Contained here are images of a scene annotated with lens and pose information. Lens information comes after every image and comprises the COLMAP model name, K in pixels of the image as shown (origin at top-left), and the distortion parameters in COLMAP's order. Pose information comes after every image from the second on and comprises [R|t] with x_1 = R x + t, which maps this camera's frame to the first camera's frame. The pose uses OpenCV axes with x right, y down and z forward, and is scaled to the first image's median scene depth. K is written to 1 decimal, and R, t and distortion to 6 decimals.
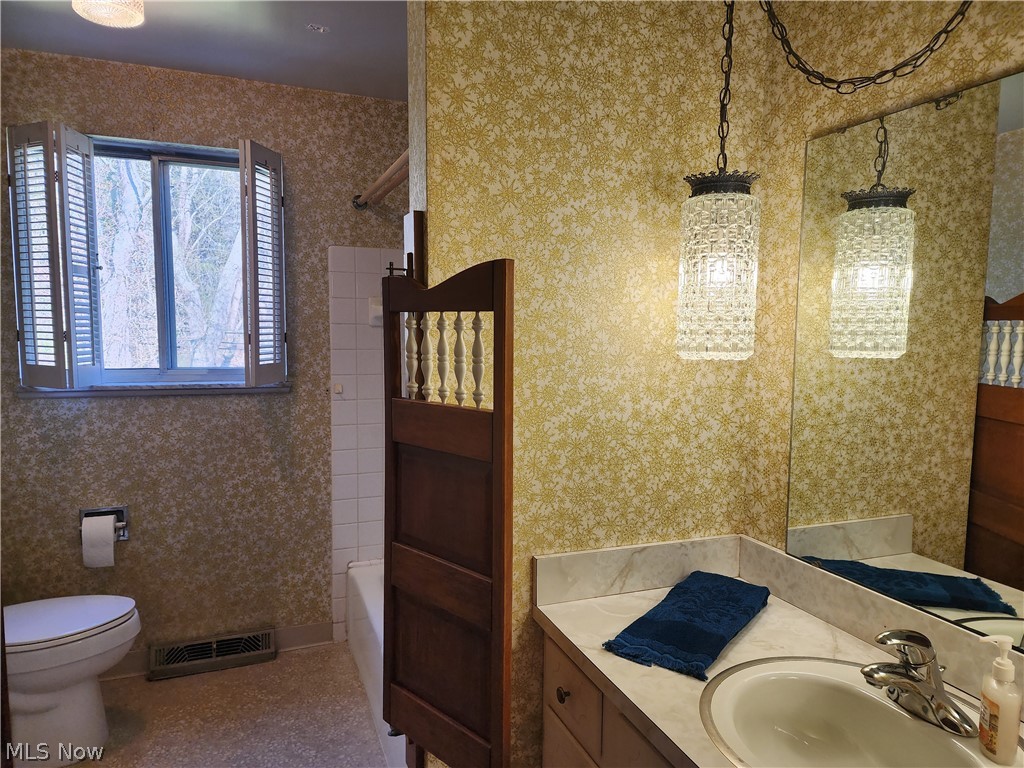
lens RADIAL K [[680.5, 0, 506.7], [0, 680.5, 391.6], [0, 0, 1]] dist [0.053209, -0.057052]
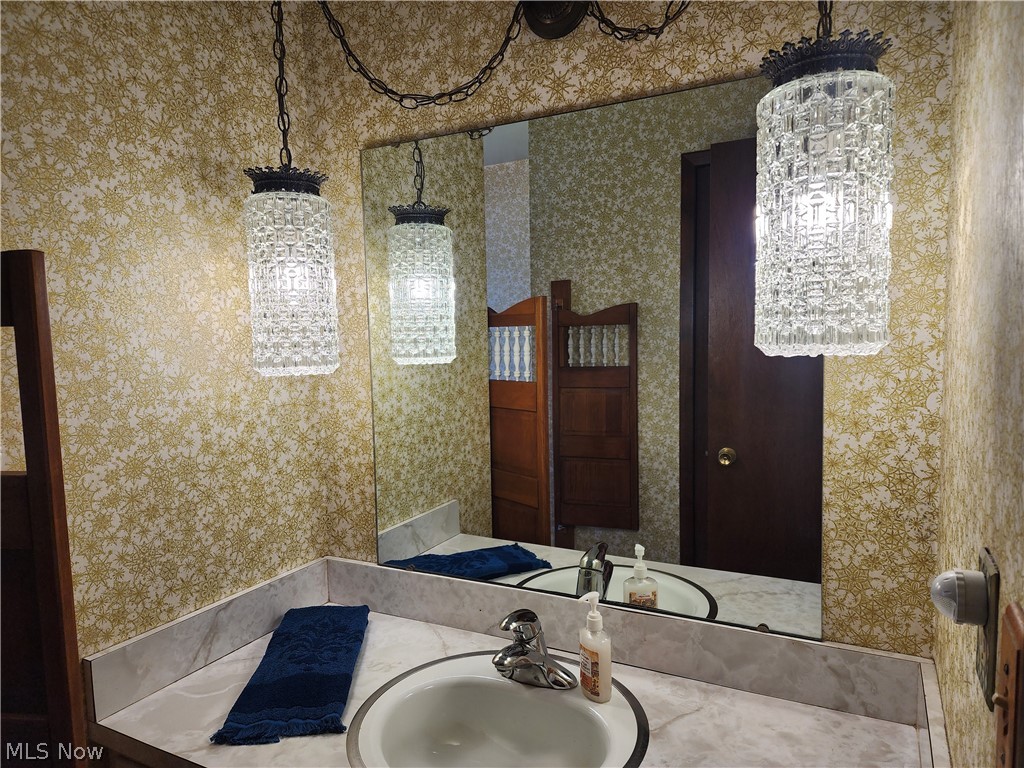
lens RADIAL K [[680.5, 0, 516.6], [0, 680.5, 390.8], [0, 0, 1]] dist [0.053209, -0.057052]
pose [[0.742278, -0.083258, 0.664900, -0.082645], [0.091779, 0.995532, 0.022199, -0.018530], [-0.663777, 0.044546, 0.746603, 0.124262]]
